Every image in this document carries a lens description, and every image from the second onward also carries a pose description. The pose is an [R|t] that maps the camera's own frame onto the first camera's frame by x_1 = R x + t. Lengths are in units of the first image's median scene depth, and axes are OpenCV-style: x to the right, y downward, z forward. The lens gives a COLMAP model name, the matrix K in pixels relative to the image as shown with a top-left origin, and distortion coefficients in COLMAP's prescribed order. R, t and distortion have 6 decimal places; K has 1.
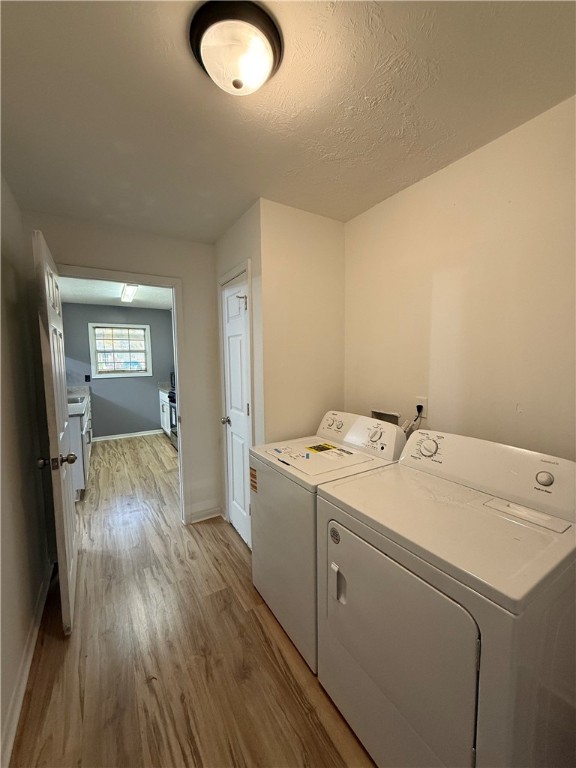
lens RADIAL K [[306.1, 0, 288.0], [0, 306.1, 384.0], [0, 0, 1]] dist [-0.001037, -0.000125]
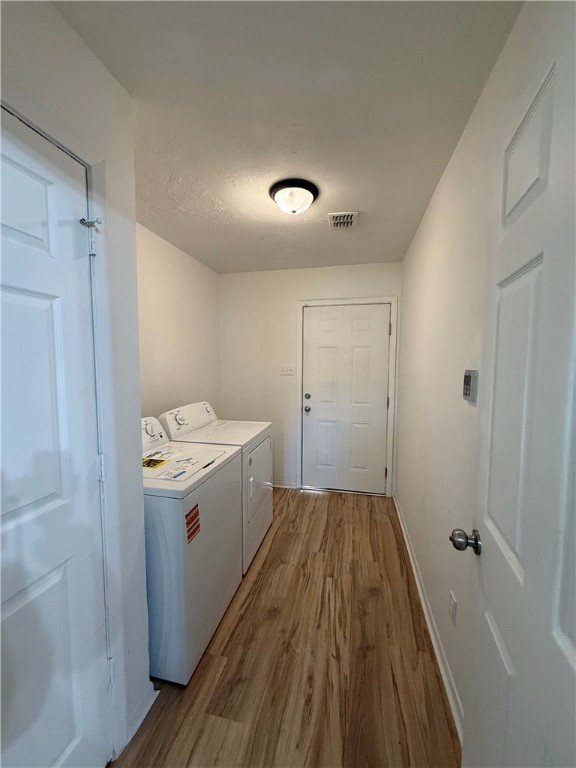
lens RADIAL K [[306.1, 0, 288.0], [0, 306.1, 384.0], [0, 0, 1]] dist [-0.001037, -0.000125]
pose [[-0.722546, -0.038793, 0.690233, -0.950207], [0.064186, 0.990347, 0.122852, -0.119286], [-0.688336, 0.133070, -0.713082, 1.619349]]
